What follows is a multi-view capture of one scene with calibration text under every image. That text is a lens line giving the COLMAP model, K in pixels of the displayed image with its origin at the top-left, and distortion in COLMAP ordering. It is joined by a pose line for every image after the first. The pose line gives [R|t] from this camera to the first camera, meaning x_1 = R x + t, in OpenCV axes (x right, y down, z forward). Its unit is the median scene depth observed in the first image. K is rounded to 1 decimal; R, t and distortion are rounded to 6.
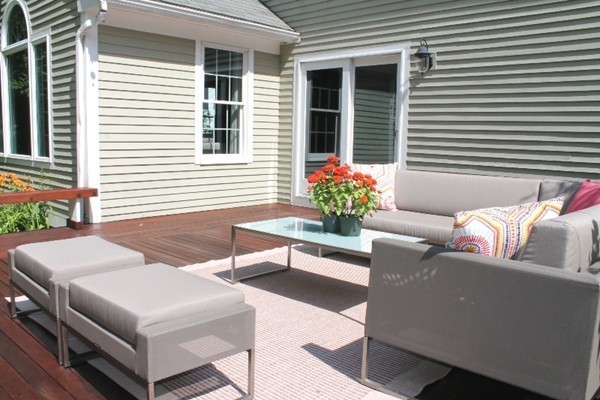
lens RADIAL K [[511.4, 0, 297.0], [0, 511.4, 196.8], [0, 0, 1]] dist [-0.147283, 0.119696]
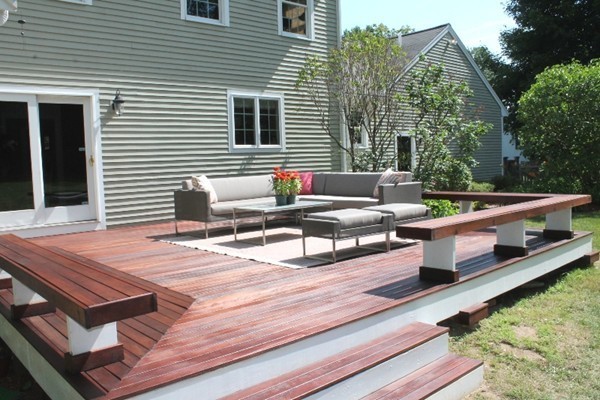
lens RADIAL K [[511.4, 0, 297.0], [0, 511.4, 196.8], [0, 0, 1]] dist [-0.147283, 0.119696]
pose [[0.085498, -0.094461, 0.991850, -0.929234], [0.154035, 0.984780, 0.080509, -0.055268], [-0.984359, 0.145896, 0.098747, 0.371482]]
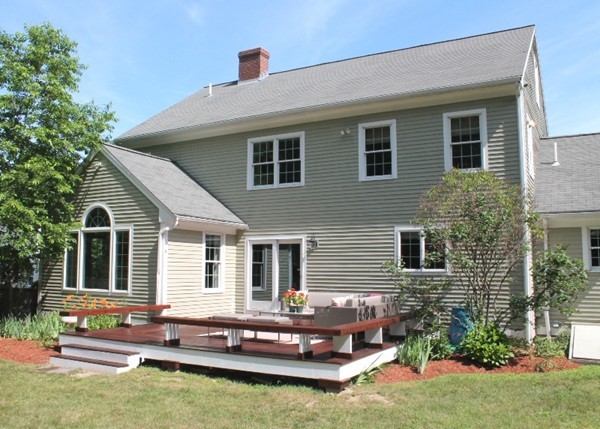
lens RADIAL K [[539.8, 0, 300.0], [0, 539.8, 214.5], [0, 0, 1]] dist [-0.093402, 0.000459]
pose [[0.966087, 0.014542, 0.257806, -0.365572], [0.042242, 0.976062, -0.213352, 0.094557], [-0.254737, 0.217007, 0.942347, -1.095322]]
